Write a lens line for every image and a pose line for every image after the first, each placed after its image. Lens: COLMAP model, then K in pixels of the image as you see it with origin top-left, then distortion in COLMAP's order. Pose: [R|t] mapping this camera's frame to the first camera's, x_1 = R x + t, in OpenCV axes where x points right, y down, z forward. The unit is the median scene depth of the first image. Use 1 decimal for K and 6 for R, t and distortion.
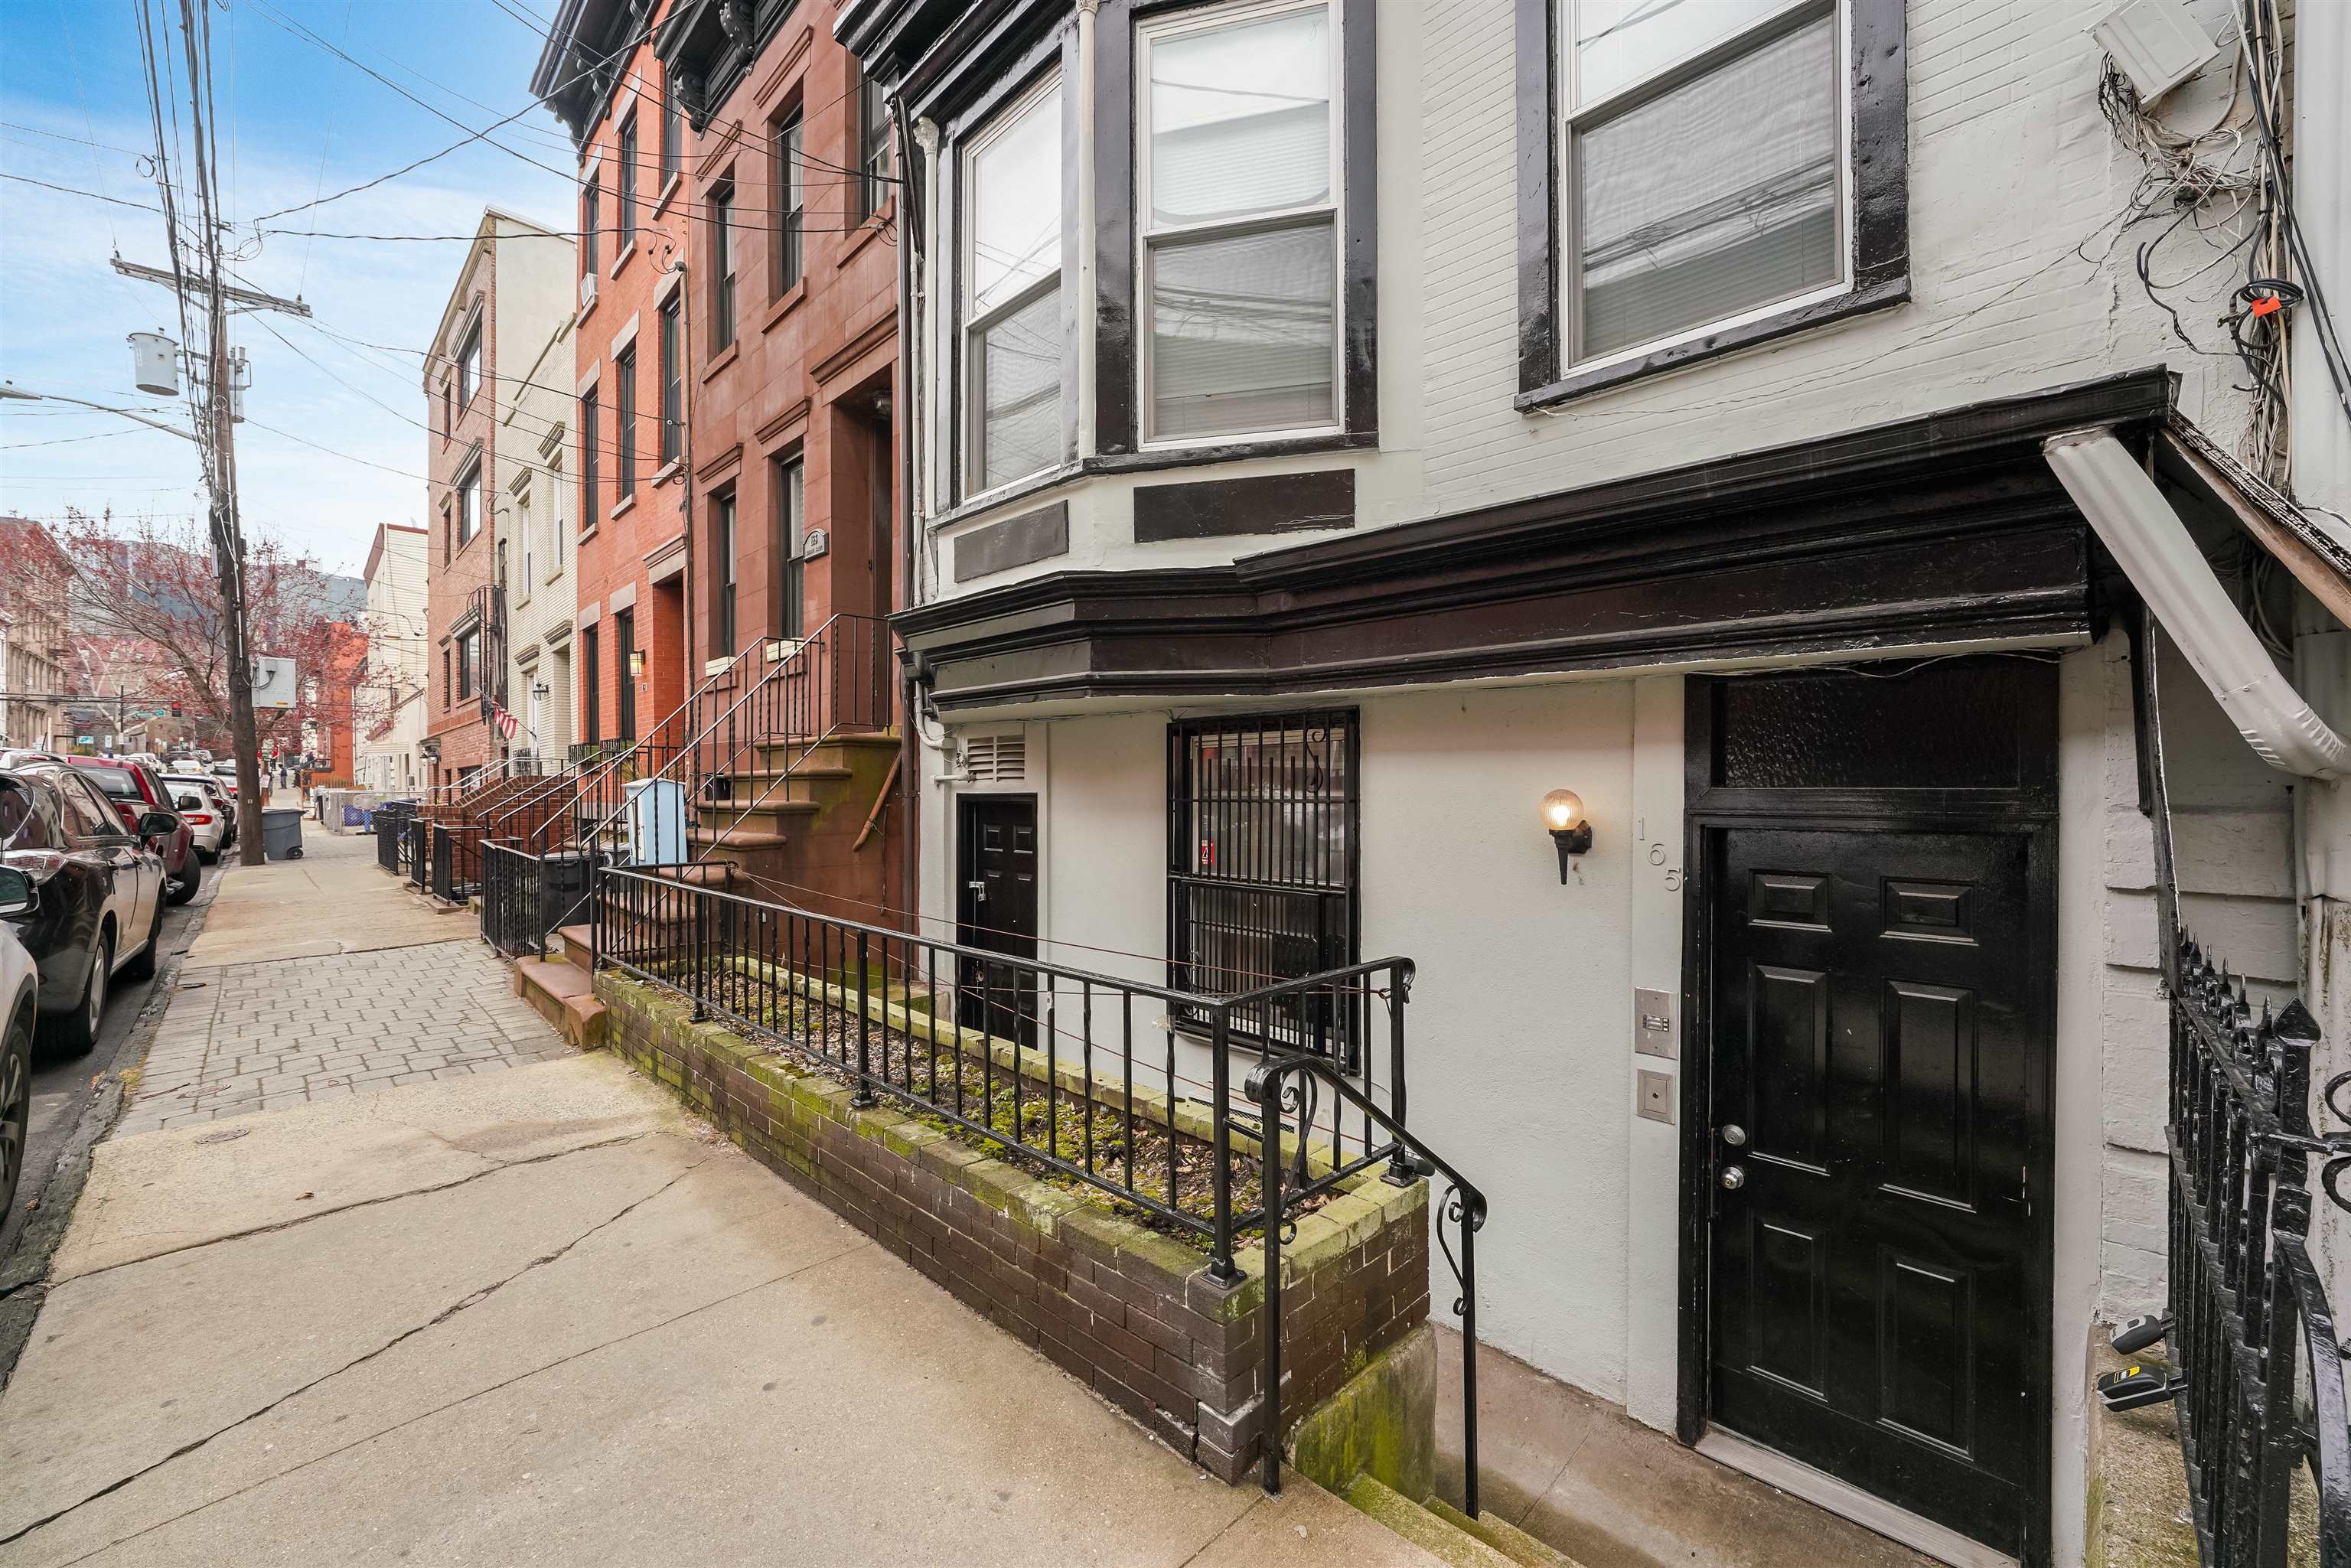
lens RADIAL K [[949.7, 0, 1176.5], [0, 949.7, 783.6], [0, 0, 1]] dist [-0.008070, 0.000621]
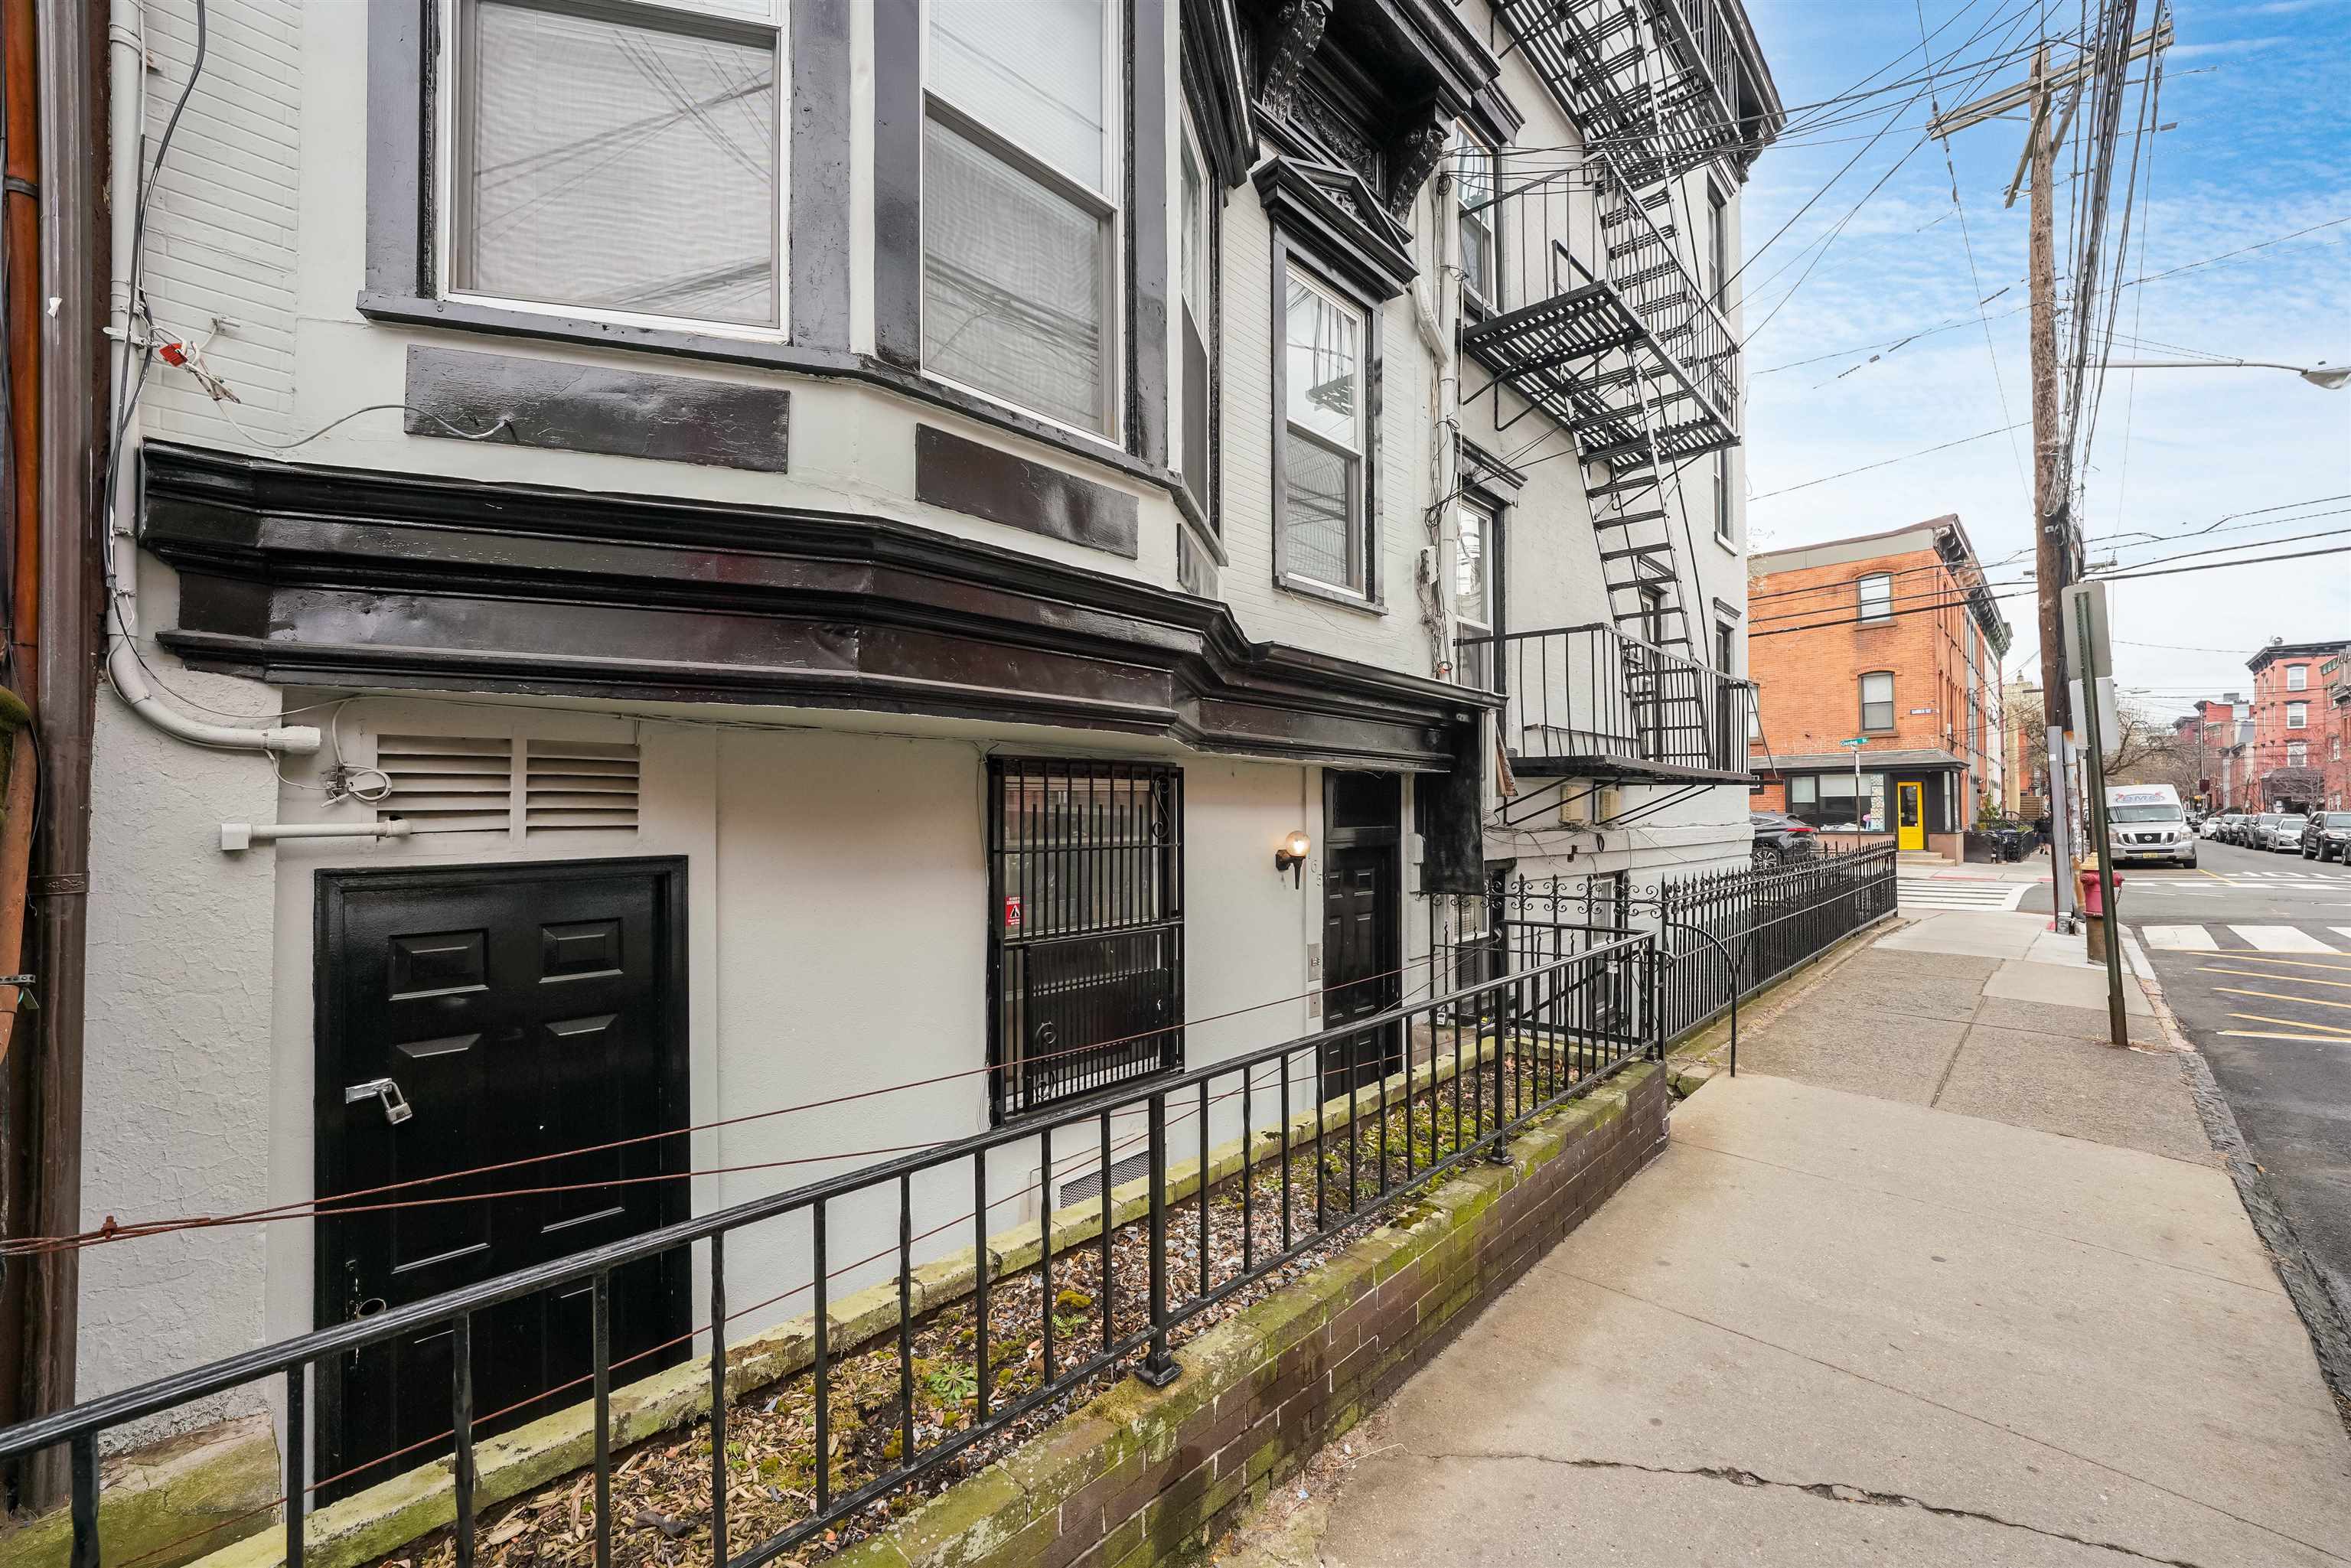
lens RADIAL K [[949.7, 0, 1191.6], [0, 949.7, 787.6], [0, 0, 1]] dist [-0.008070, 0.000621]
pose [[-0.048370, 0.027113, 0.998461, -0.991638], [0.002145, 0.999632, -0.027041, -0.019086], [-0.998827, 0.000833, -0.048410, 1.033366]]
